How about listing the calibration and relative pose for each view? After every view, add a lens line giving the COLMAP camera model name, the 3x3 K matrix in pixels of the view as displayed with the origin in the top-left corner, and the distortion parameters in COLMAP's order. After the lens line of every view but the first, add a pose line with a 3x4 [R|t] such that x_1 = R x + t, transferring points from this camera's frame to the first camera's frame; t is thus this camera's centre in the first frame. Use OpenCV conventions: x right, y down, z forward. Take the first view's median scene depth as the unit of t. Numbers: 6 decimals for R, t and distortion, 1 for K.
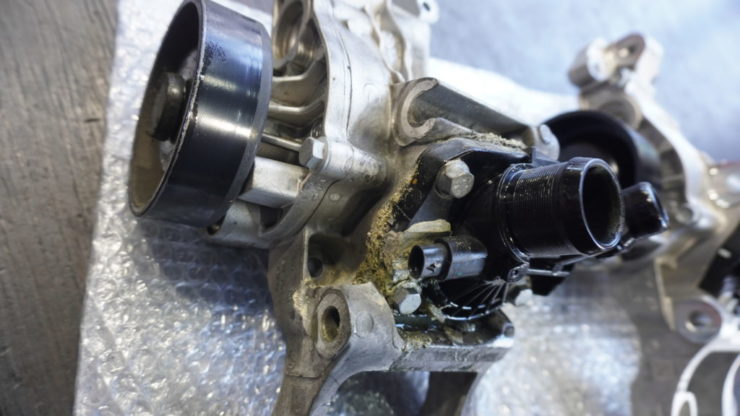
lens RADIAL K [[513.7, 0, 367.7], [0, 513.7, 223.9], [0, 0, 1]] dist [-0.007911, 0.007847]
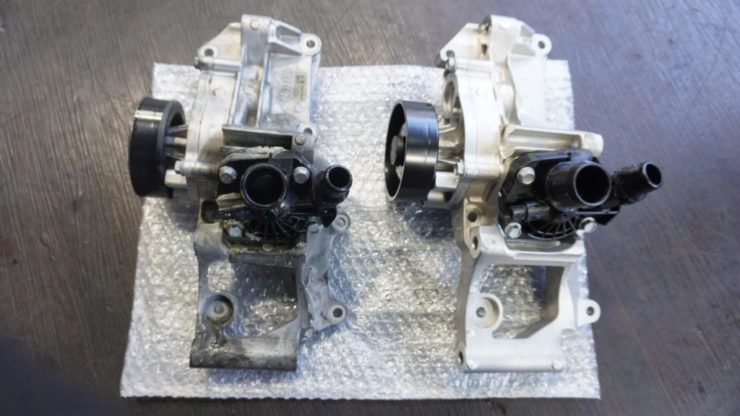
lens RADIAL K [[513.7, 0, 370.5], [0, 513.7, 209.6], [0, 0, 1]] dist [-0.007911, 0.007847]
pose [[0.906141, -0.069952, -0.417152, 0.432516], [0.118841, 0.988608, 0.092368, -0.205236], [0.405938, -0.133273, 0.904131, -1.127985]]
